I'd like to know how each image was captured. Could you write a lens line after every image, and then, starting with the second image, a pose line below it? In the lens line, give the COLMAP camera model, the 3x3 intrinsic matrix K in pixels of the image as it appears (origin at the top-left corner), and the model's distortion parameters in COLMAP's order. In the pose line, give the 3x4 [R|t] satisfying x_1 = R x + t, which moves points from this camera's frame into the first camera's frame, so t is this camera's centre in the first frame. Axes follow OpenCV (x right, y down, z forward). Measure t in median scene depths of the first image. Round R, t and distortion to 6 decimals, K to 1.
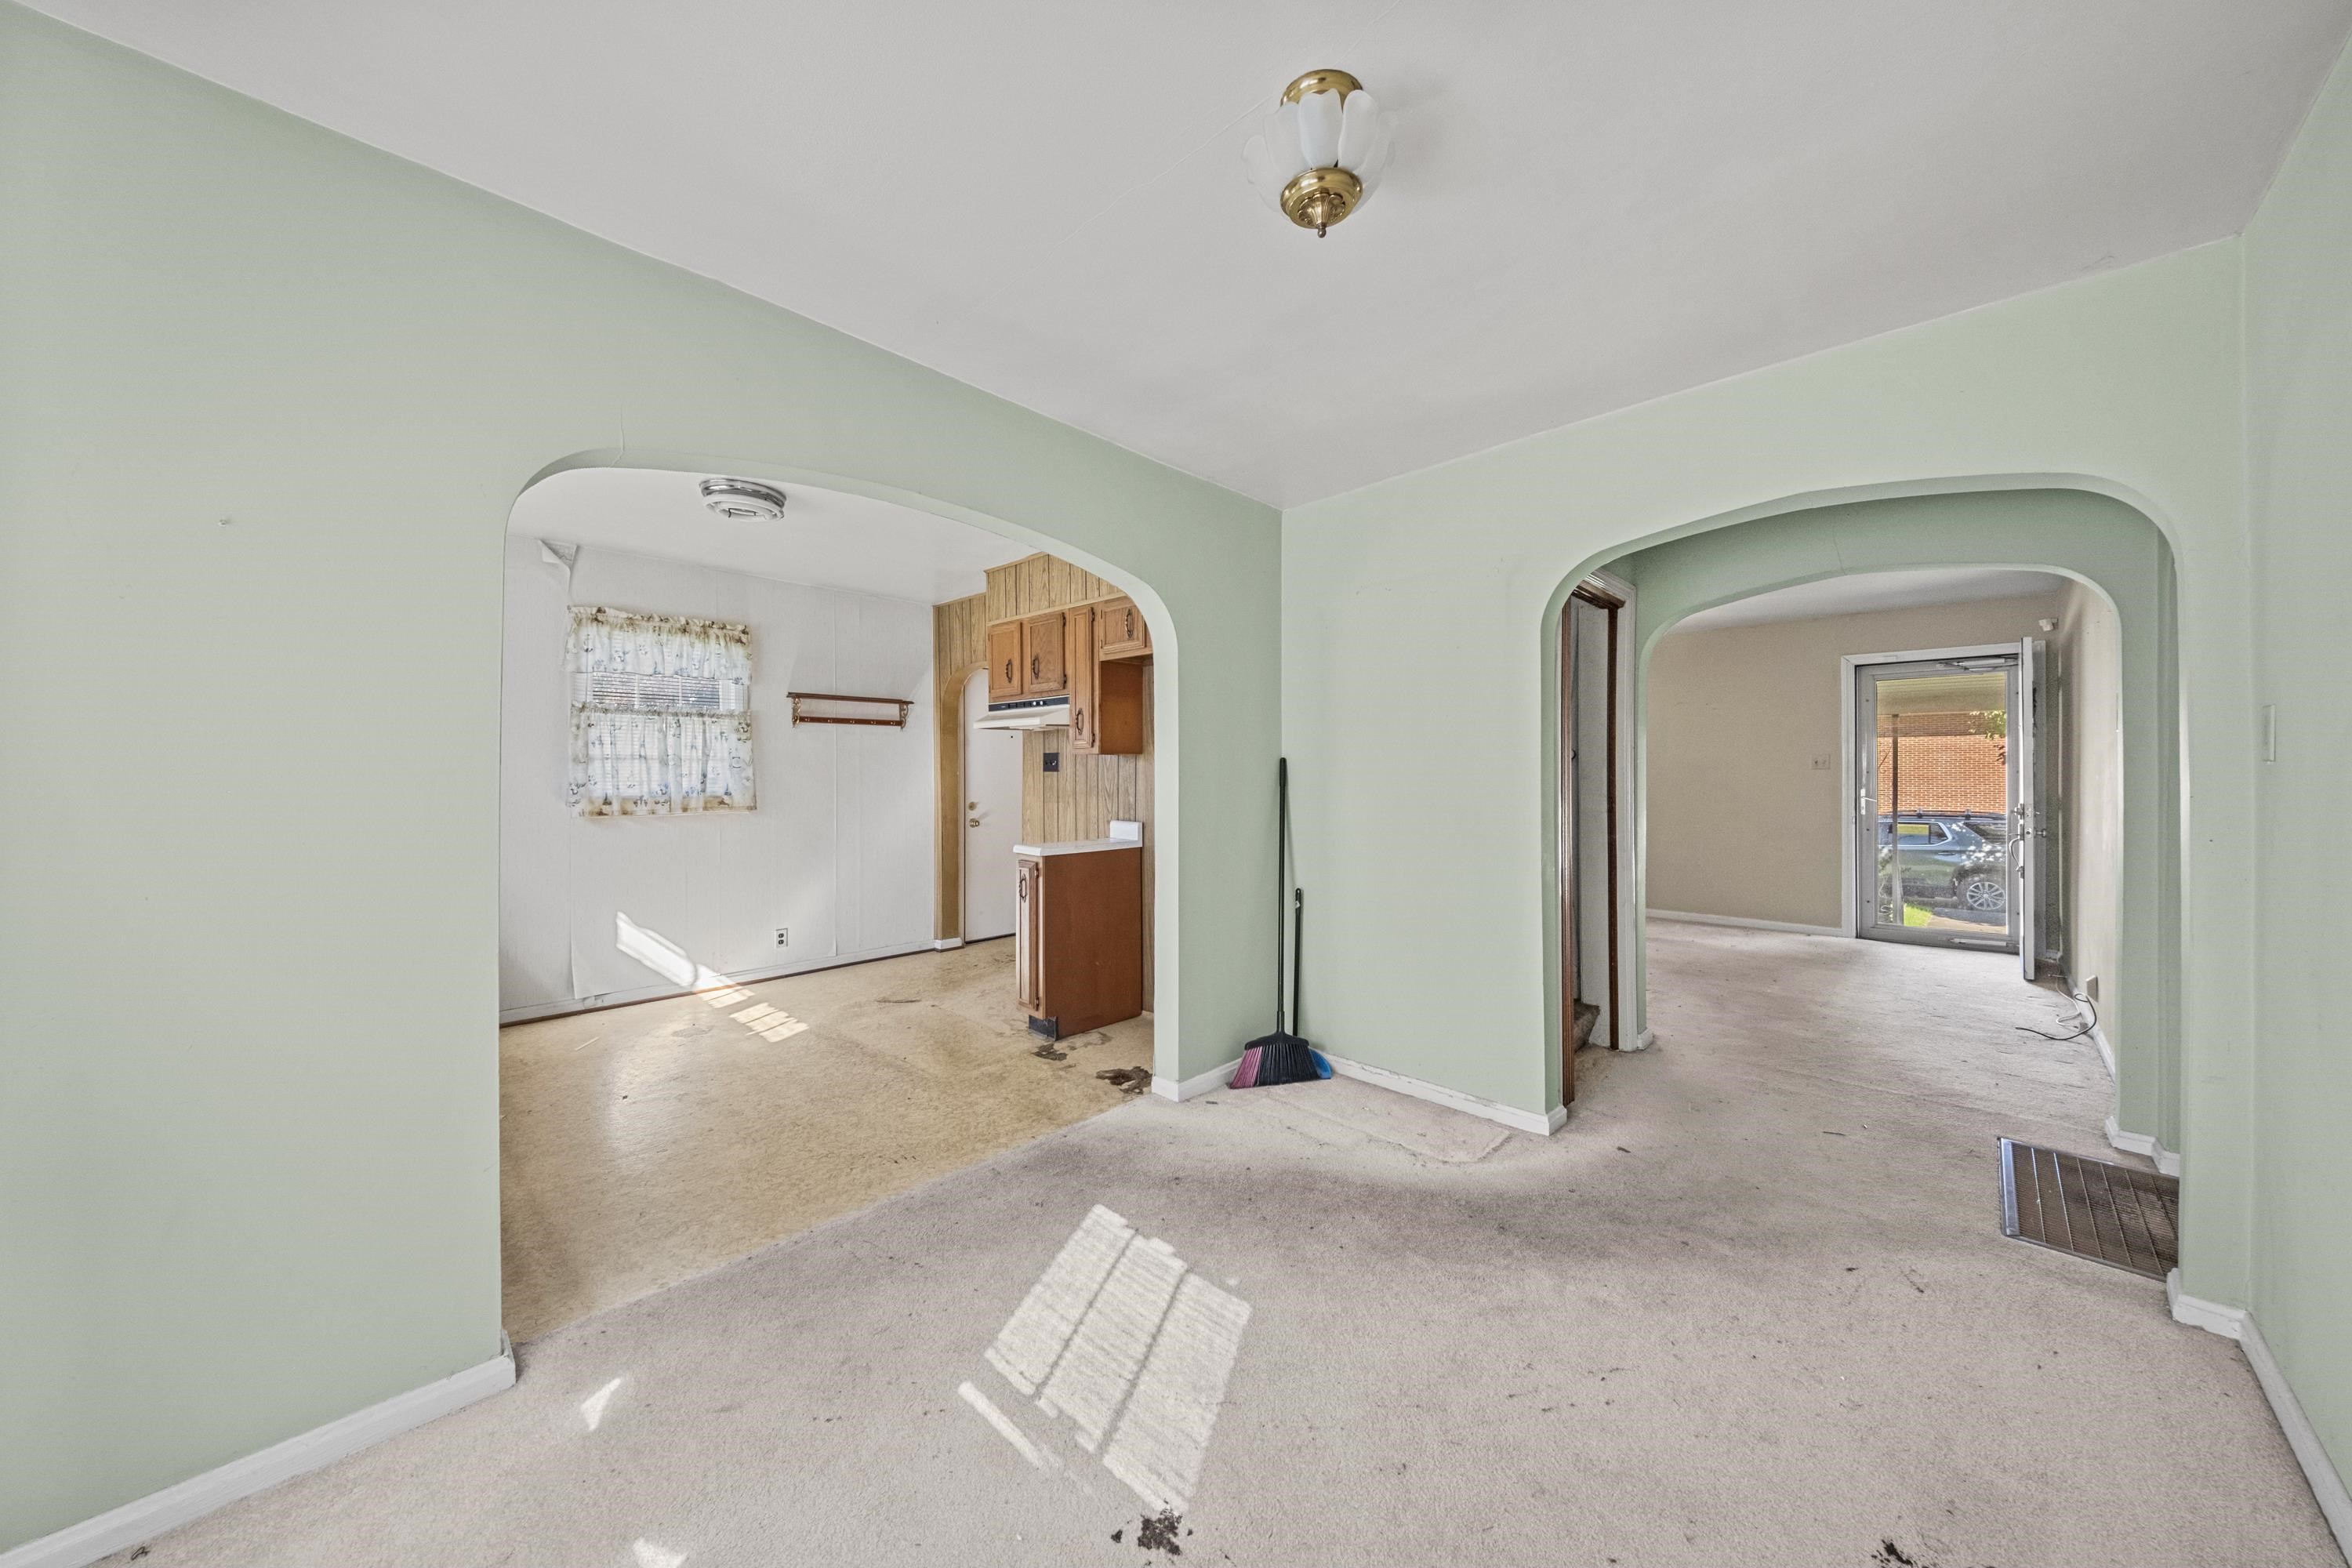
lens RADIAL K [[800.2, 0, 1184.0], [0, 800.2, 776.1], [0, 0, 1]] dist [-0.000853, -0.000088]
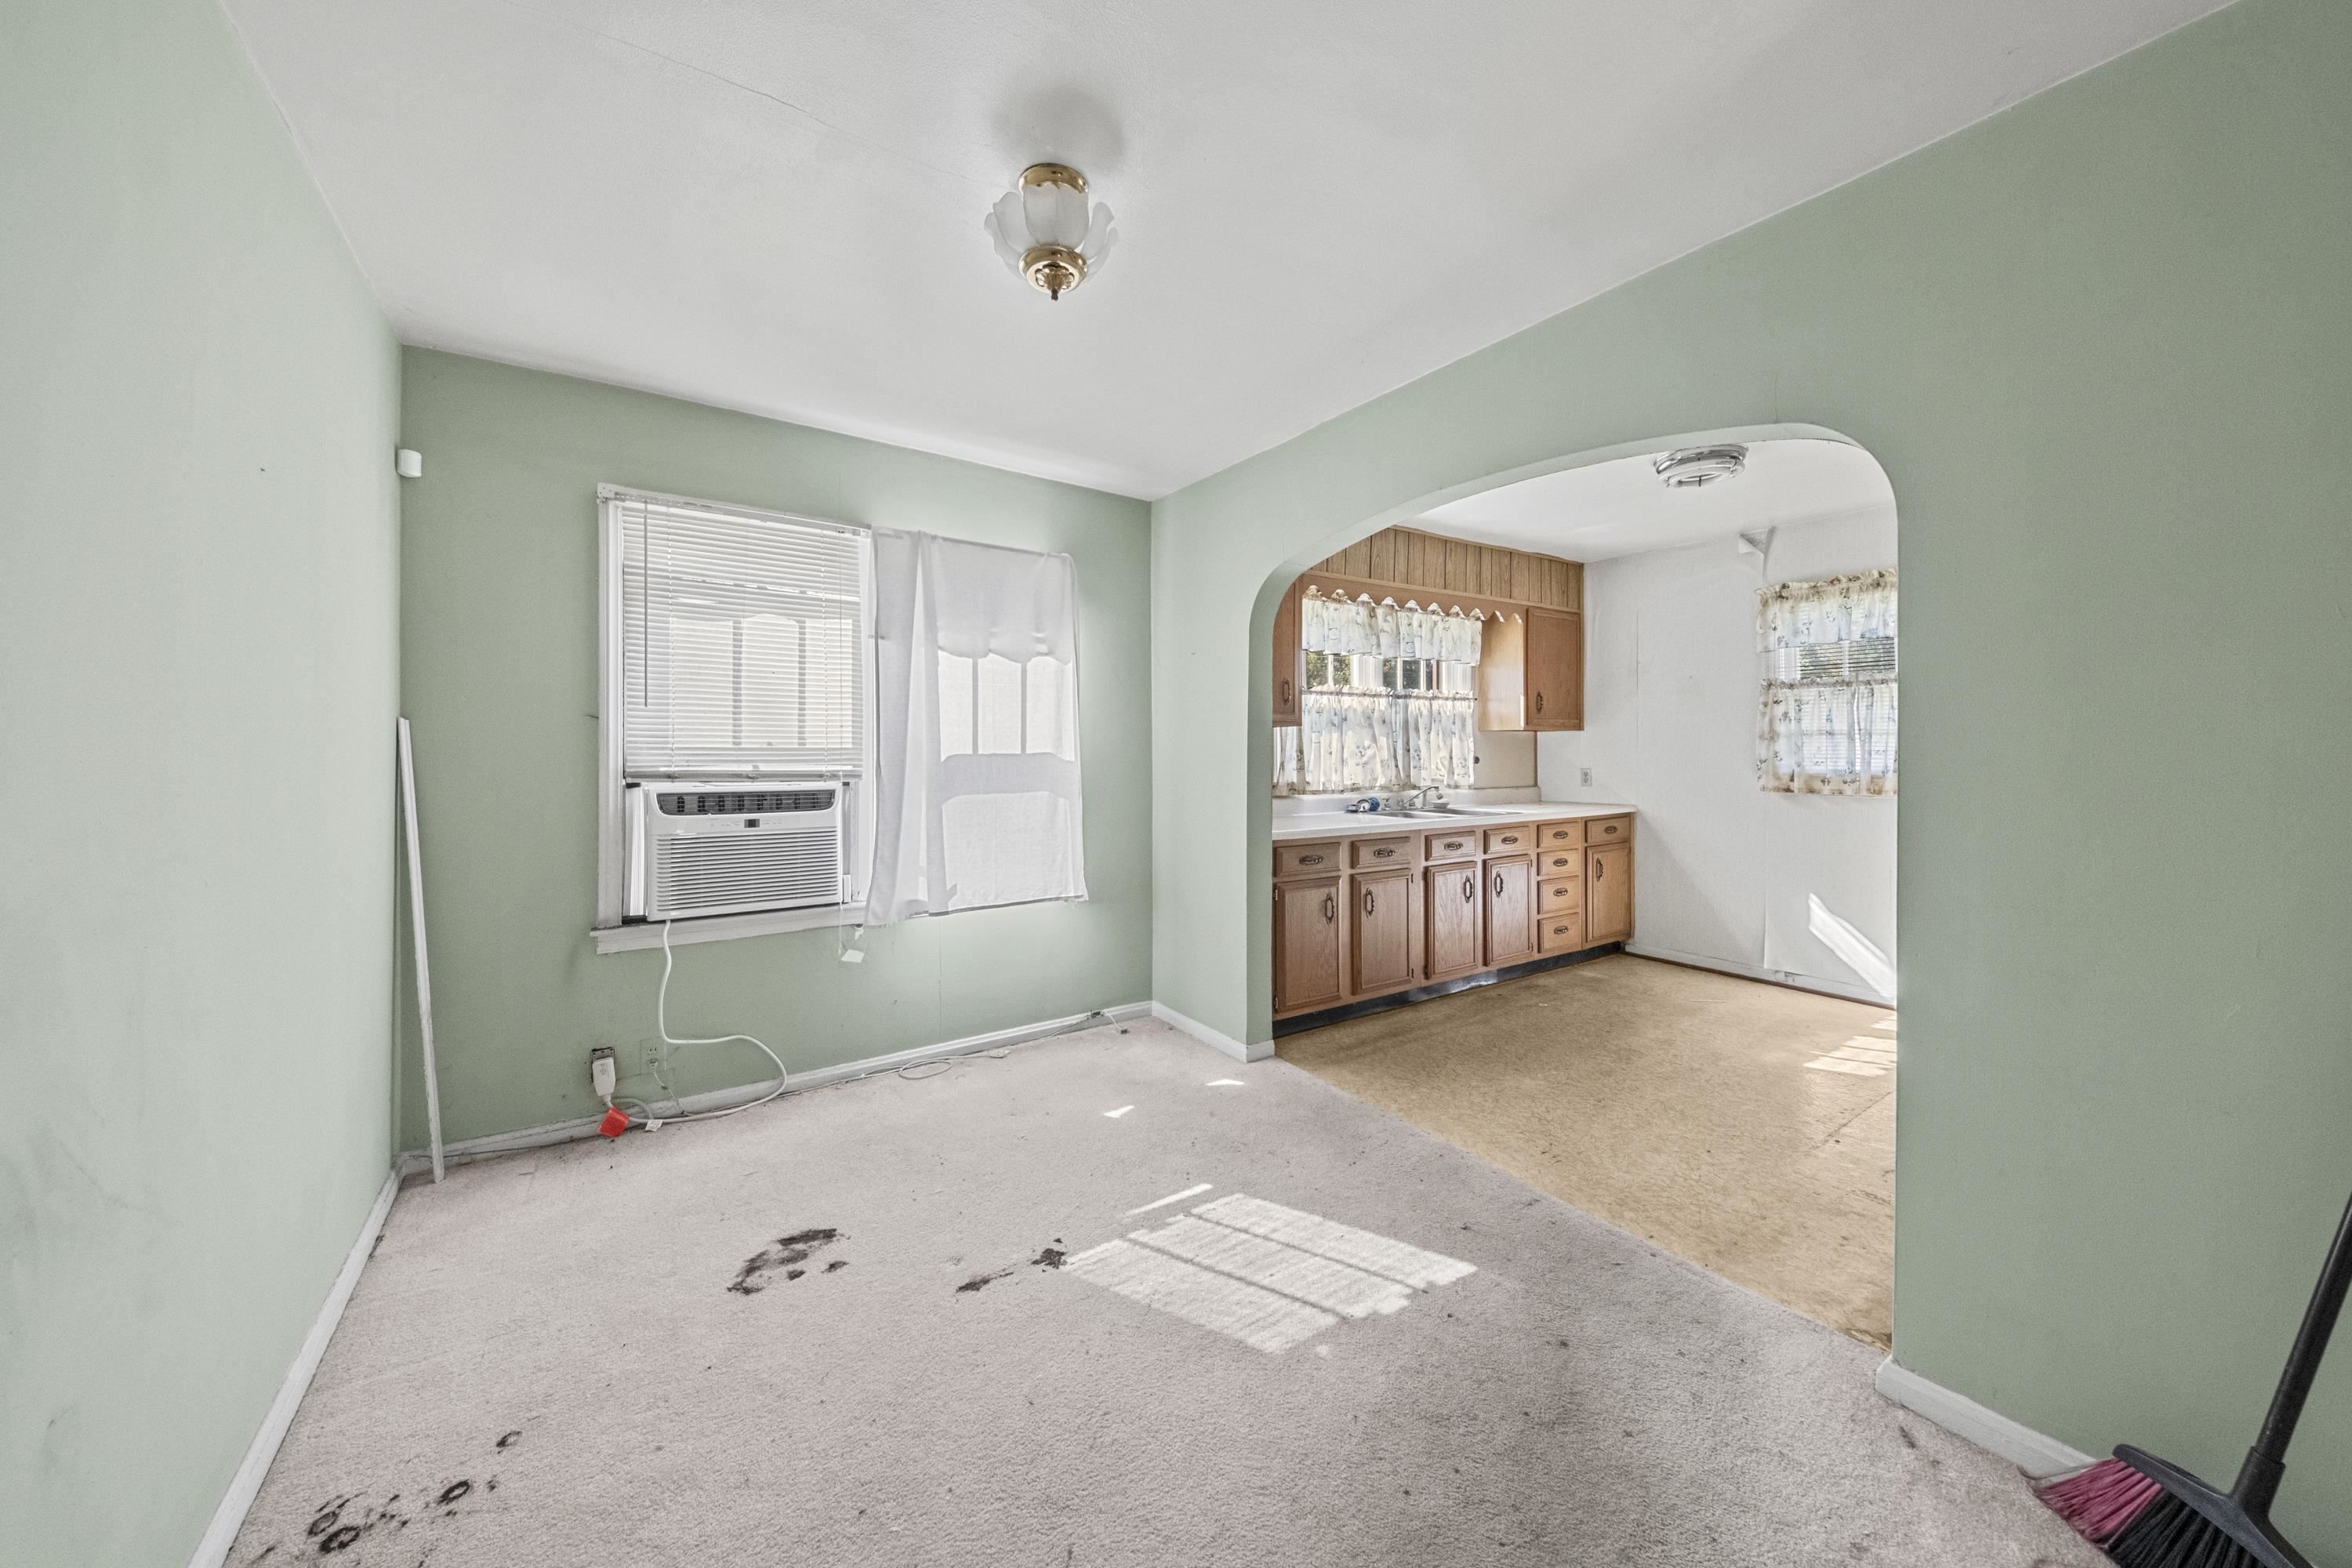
lens RADIAL K [[822.2, 0, 1180.8], [0, 822.2, 746.6], [0, 0, 1]] dist [0.023207, -0.000068]
pose [[-0.207382, -0.000338, -0.978260, 0.441198], [-0.003510, 0.999994, 0.000399, -0.004986], [0.978254, 0.003516, -0.207382, 0.475176]]
